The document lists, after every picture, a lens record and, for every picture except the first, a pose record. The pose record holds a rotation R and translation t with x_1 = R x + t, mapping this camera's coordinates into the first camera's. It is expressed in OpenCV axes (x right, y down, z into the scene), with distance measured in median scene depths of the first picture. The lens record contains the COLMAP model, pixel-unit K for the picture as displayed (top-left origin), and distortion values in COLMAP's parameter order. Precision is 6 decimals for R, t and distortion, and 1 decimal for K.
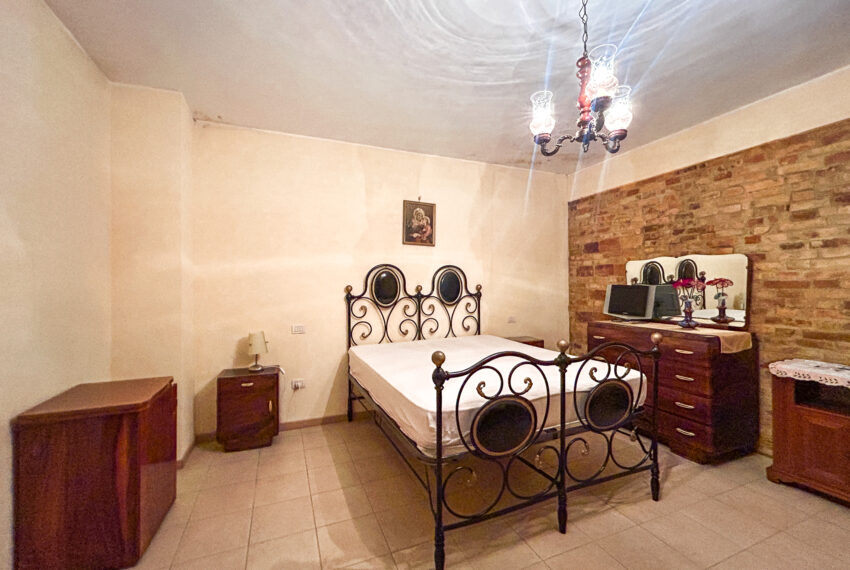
lens RADIAL K [[351.7, 0, 424.8], [0, 351.7, 288.6], [0, 0, 1]] dist [0.002325, 0.000495]
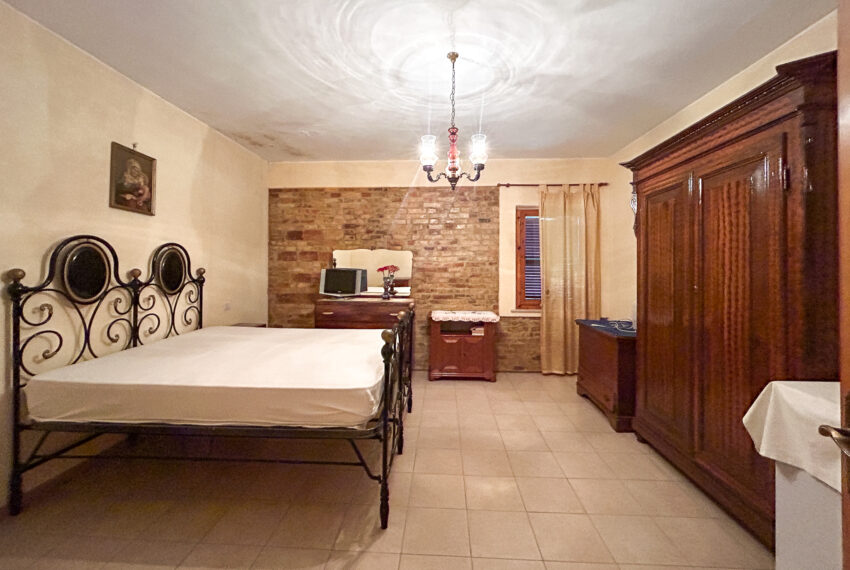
lens RADIAL K [[354.6, 0, 424.2], [0, 354.6, 273.5], [0, 0, 1]] dist [0.000810, 0.000272]
pose [[0.434353, -0.007717, 0.900710, -0.411575], [0.000653, 0.999966, 0.008253, -0.005601], [-0.900743, -0.002997, 0.434343, 0.169275]]
